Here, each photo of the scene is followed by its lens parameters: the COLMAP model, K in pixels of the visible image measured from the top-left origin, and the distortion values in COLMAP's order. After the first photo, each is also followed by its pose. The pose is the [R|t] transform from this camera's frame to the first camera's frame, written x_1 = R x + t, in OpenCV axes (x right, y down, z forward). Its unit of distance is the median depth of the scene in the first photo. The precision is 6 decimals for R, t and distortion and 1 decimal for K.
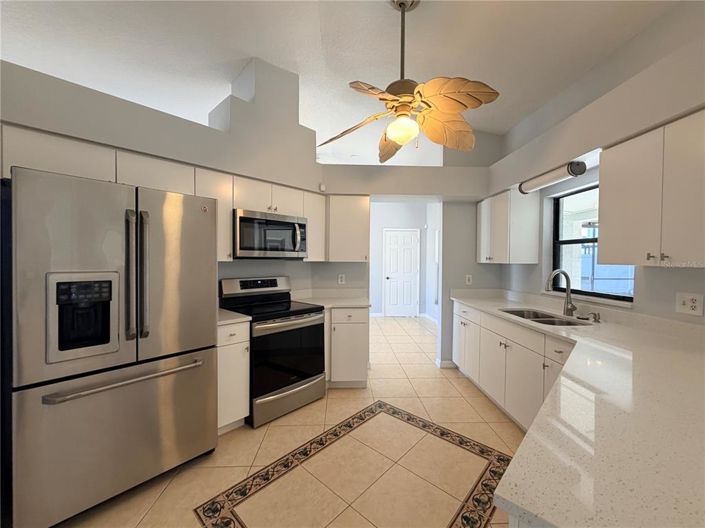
lens RADIAL K [[280.7, 0, 349.7], [0, 280.7, 261.3], [0, 0, 1]] dist [0.001203, 0.000204]
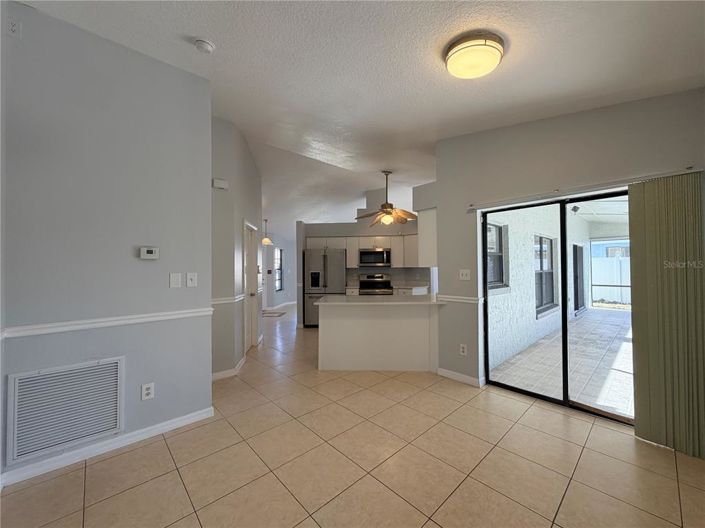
lens RADIAL K [[280.7, 0, 349.7], [0, 280.7, 261.3], [0, 0, 1]] dist [0.001203, 0.000204]
pose [[0.519492, -0.017752, -0.854291, 1.727398], [-0.001115, 0.999769, -0.021453, -0.004301], [0.854474, 0.012097, 0.519353, -0.465684]]
